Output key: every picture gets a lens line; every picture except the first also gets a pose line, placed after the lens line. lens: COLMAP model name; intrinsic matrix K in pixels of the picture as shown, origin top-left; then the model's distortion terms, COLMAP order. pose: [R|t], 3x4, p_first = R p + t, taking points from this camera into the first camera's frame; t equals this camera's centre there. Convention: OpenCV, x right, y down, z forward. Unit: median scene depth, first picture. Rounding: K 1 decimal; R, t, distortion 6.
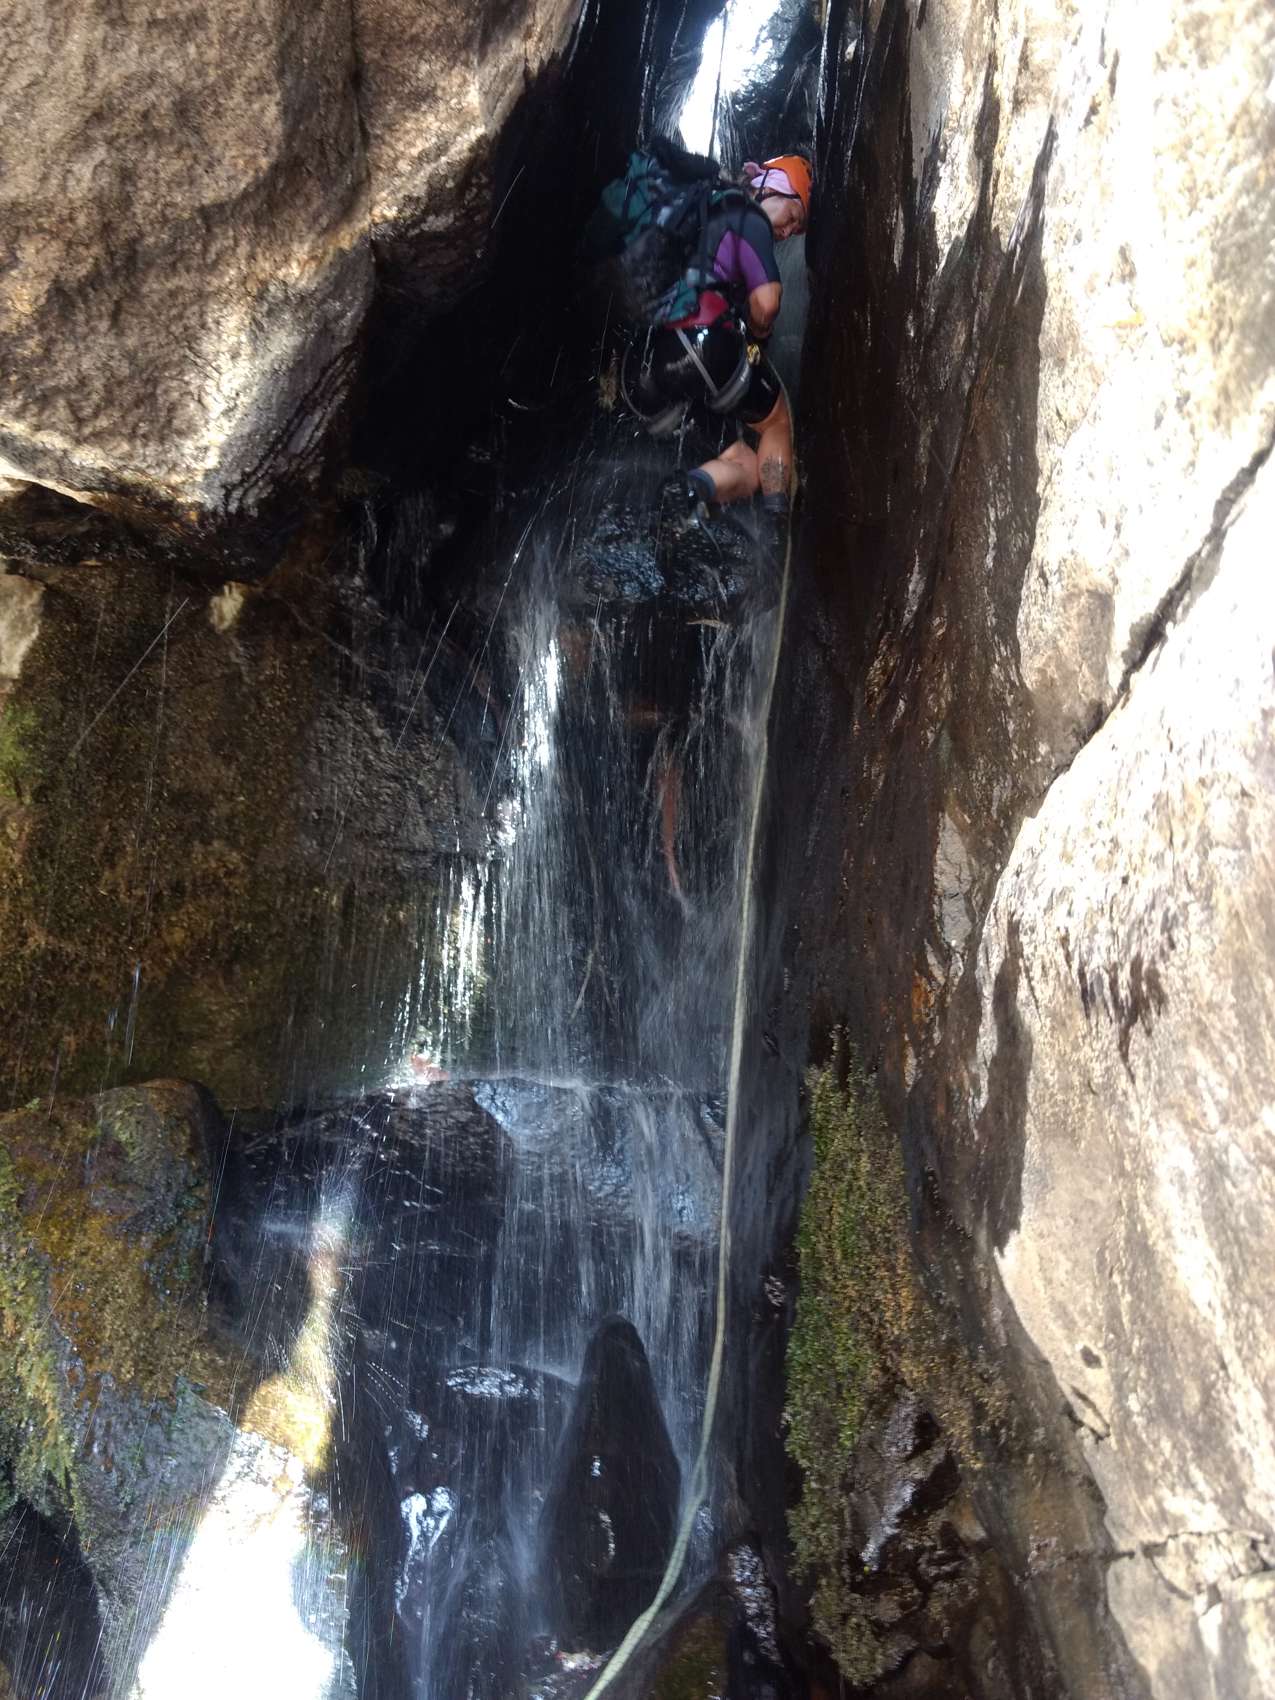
lens RADIAL K [[1309.6, 0, 647.5], [0, 1309.6, 858.2], [0, 0, 1]] dist [0.003004, 0.028143]
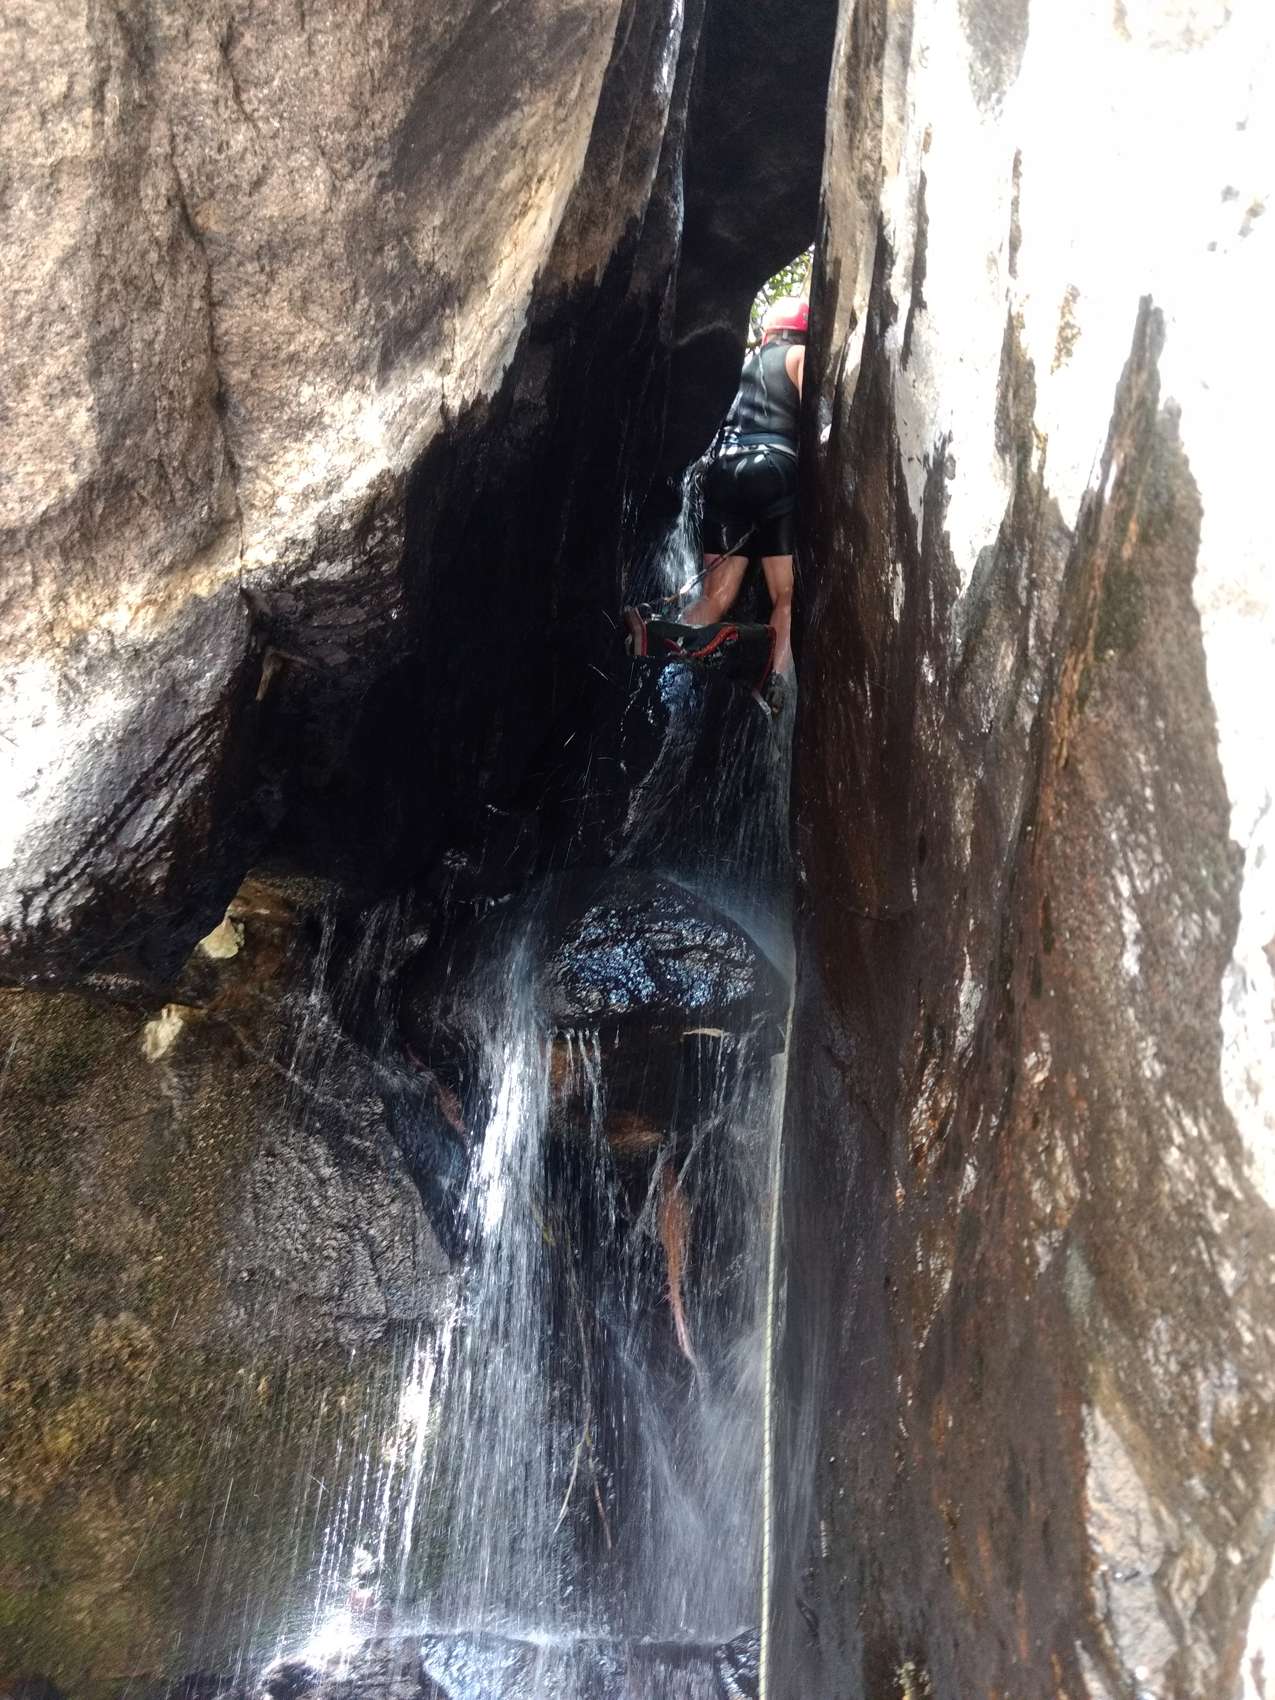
lens RADIAL K [[1309.6, 0, 655.7], [0, 1309.6, 860.5], [0, 0, 1]] dist [0.003004, 0.028143]
pose [[0.999599, -0.028309, 0.000613, 0.034942], [0.027206, 0.954193, -0.297953, -0.069544], [0.007850, 0.297850, 0.954580, 0.291281]]
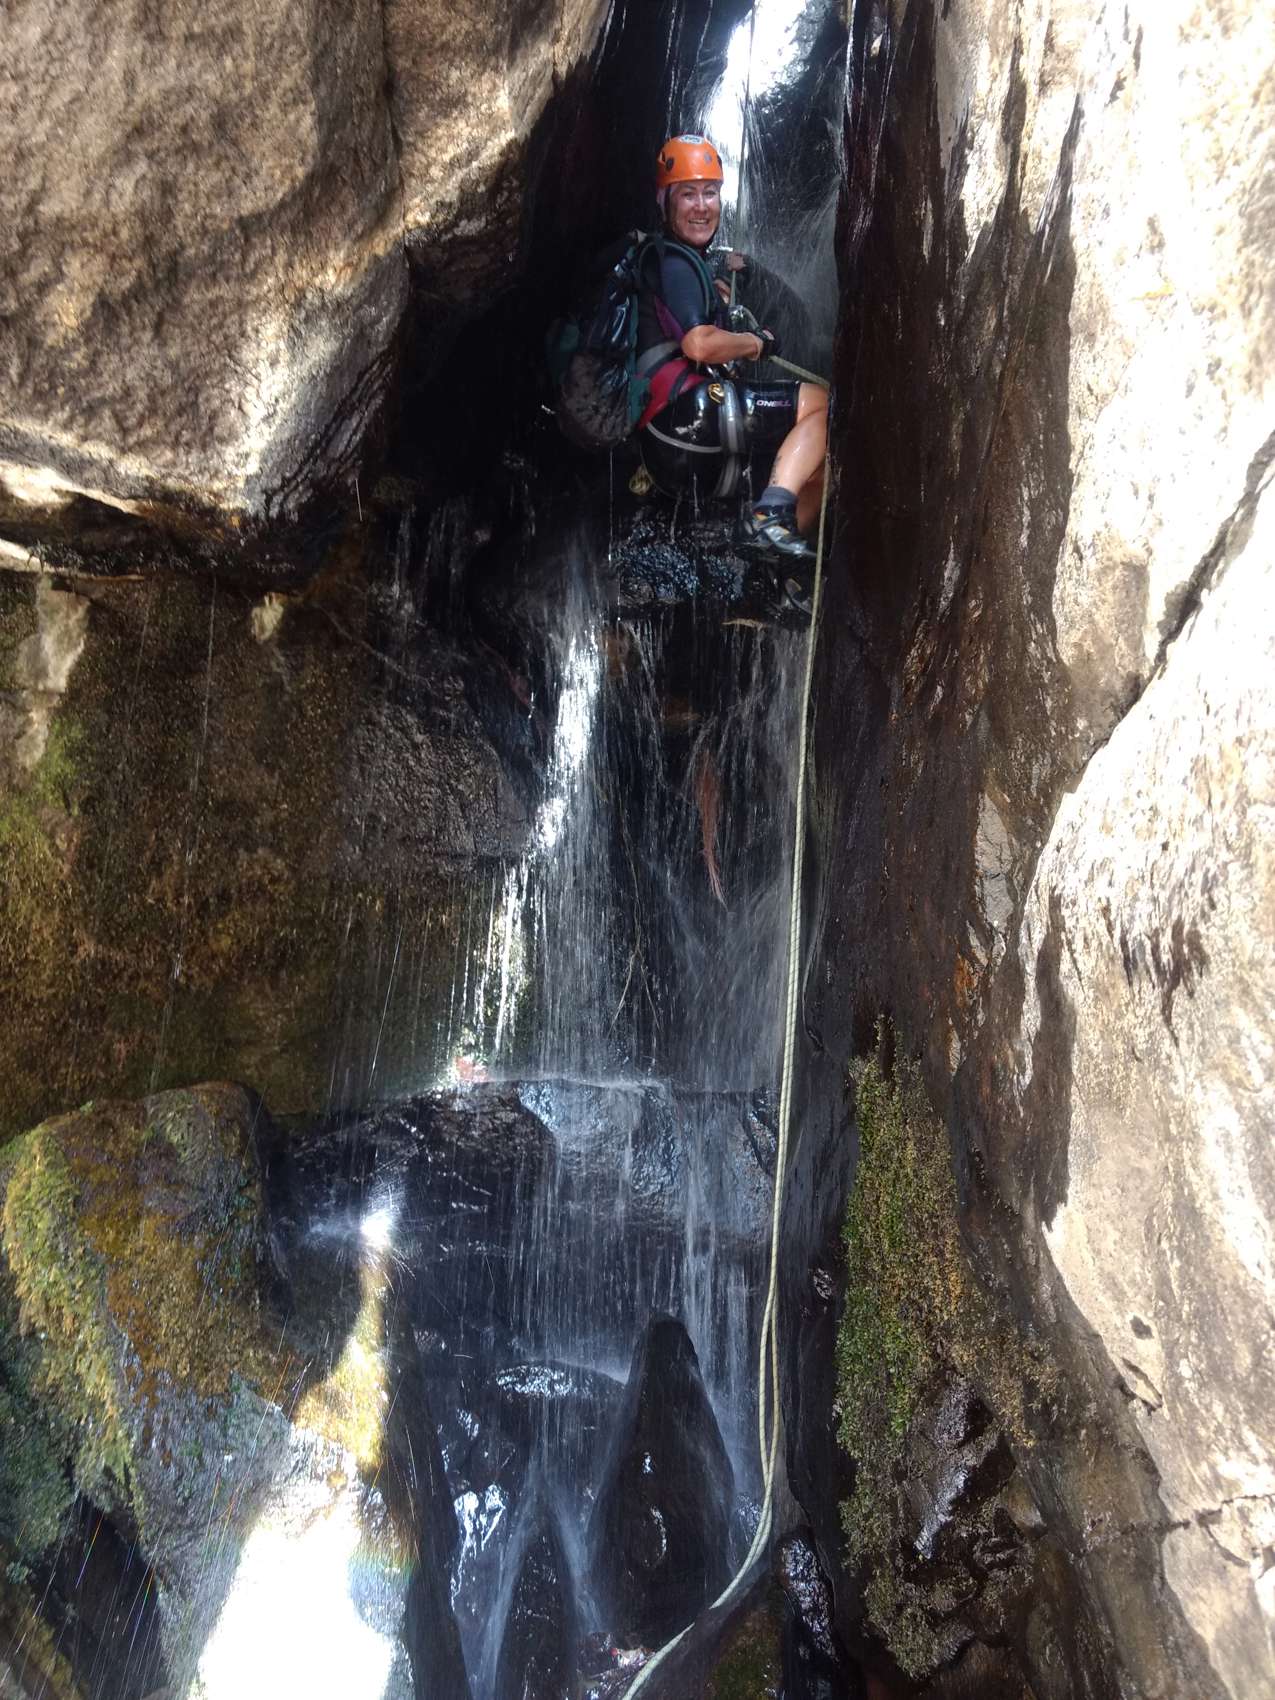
lens RADIAL K [[1309.6, 0, 650.5], [0, 1309.6, 856.6], [0, 0, 1]] dist [0.003004, 0.028143]
pose [[0.999453, -0.017911, -0.027798, -0.000899], [0.017733, 0.999821, -0.006645, 0.011722], [0.027912, 0.006148, 0.999591, -0.006911]]
